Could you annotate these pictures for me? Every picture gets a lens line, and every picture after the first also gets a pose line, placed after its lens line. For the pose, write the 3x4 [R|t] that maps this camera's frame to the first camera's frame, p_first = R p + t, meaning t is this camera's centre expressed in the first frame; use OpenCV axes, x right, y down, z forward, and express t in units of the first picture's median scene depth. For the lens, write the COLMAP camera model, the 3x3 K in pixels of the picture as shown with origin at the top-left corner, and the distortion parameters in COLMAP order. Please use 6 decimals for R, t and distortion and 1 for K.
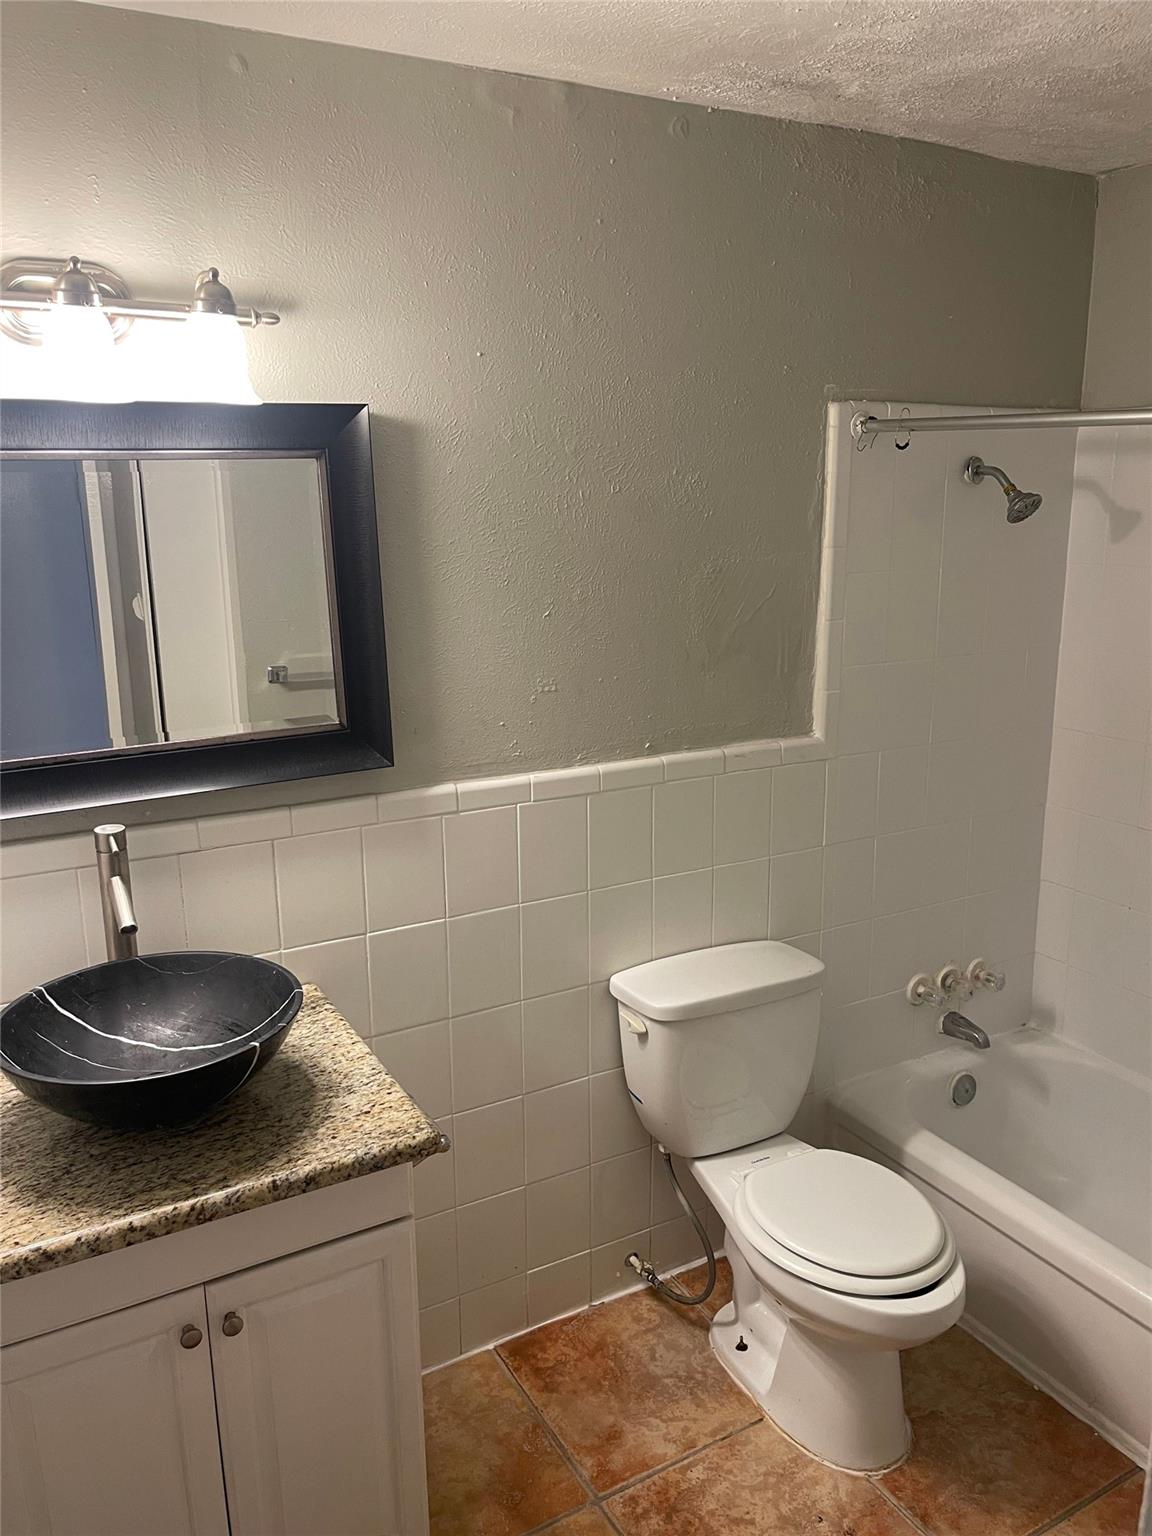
lens RADIAL K [[1138.6, 0, 576.0], [0, 1138.6, 768.0], [0, 0, 1]] dist [0.062231, -0.100470]
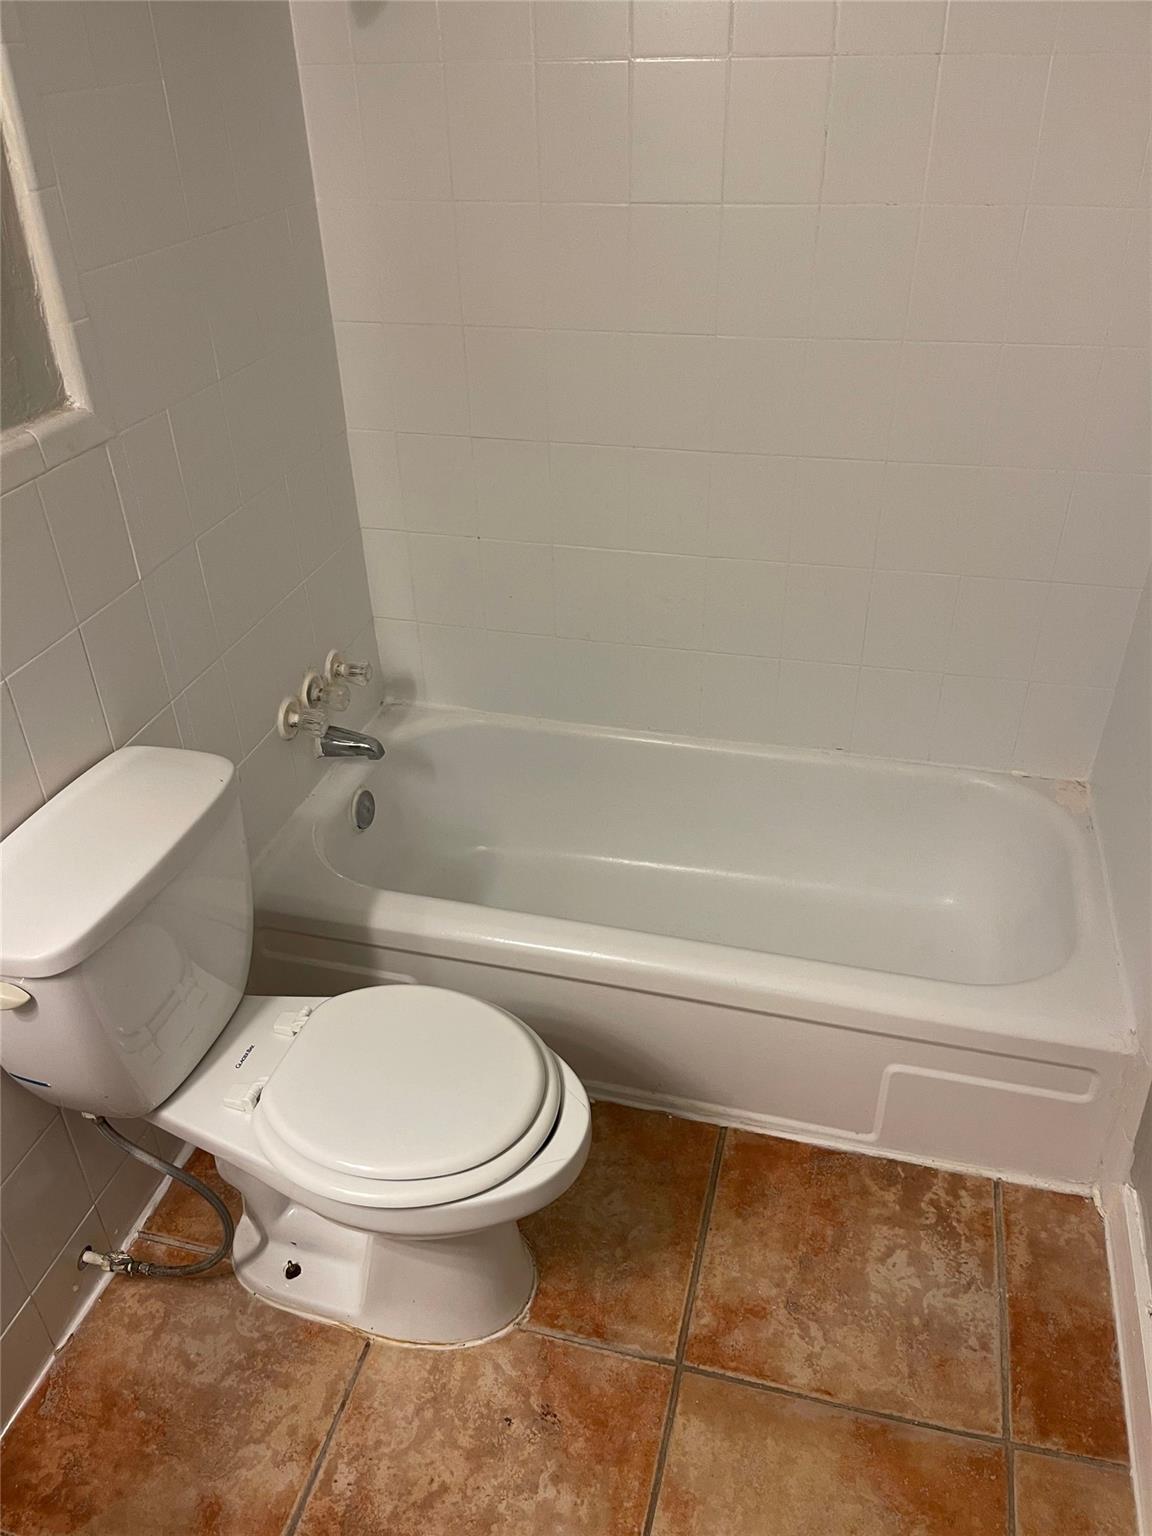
lens RADIAL K [[1138.6, 0, 576.0], [0, 1138.6, 768.0], [0, 0, 1]] dist [0.062231, -0.100470]
pose [[0.693916, -0.392243, 0.603843, -0.051415], [0.167365, 0.903498, 0.394563, -0.056863], [-0.700336, -0.172731, 0.692599, 0.416713]]
